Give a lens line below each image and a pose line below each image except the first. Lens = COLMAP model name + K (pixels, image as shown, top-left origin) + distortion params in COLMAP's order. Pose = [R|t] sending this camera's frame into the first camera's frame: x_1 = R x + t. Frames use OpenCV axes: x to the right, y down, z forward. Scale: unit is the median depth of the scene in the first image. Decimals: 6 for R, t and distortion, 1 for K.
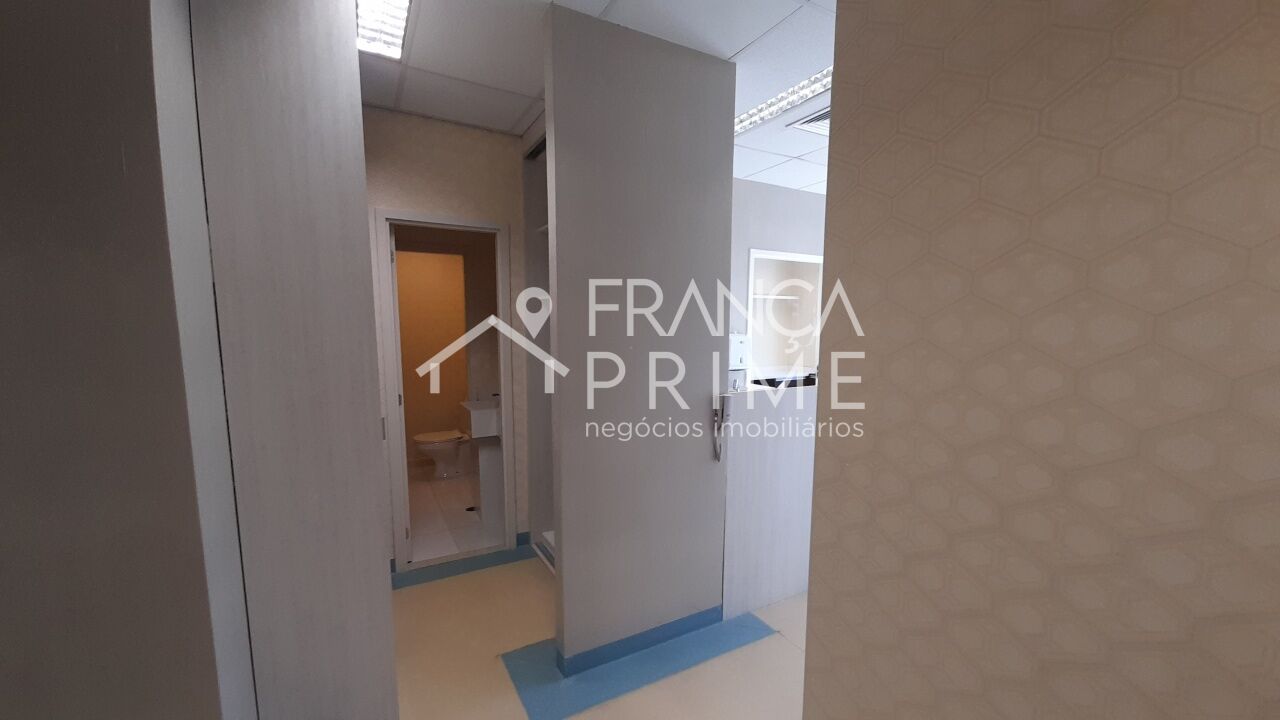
lens RADIAL K [[501.1, 0, 643.5], [0, 501.1, 386.6], [0, 0, 1]] dist [0.000074, -0.007665]
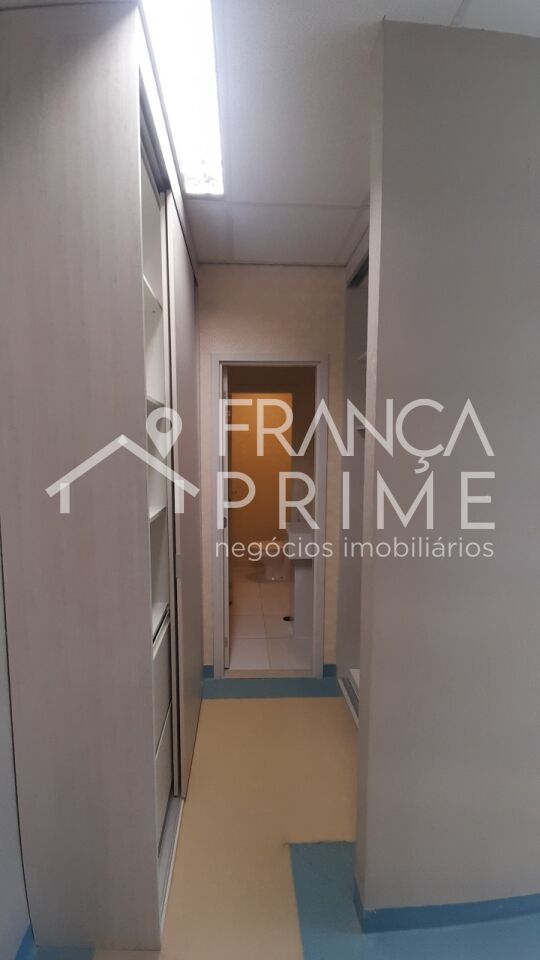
lens RADIAL K [[375.8, 0, 252.0], [0, 375.8, 482.2], [0, 0, 1]] dist [0.000074, -0.007665]
pose [[0.885471, 0.033617, -0.463478, -0.046599], [-0.049789, 0.998502, -0.022699, -0.044952], [0.462021, 0.043175, 0.885818, 0.268366]]
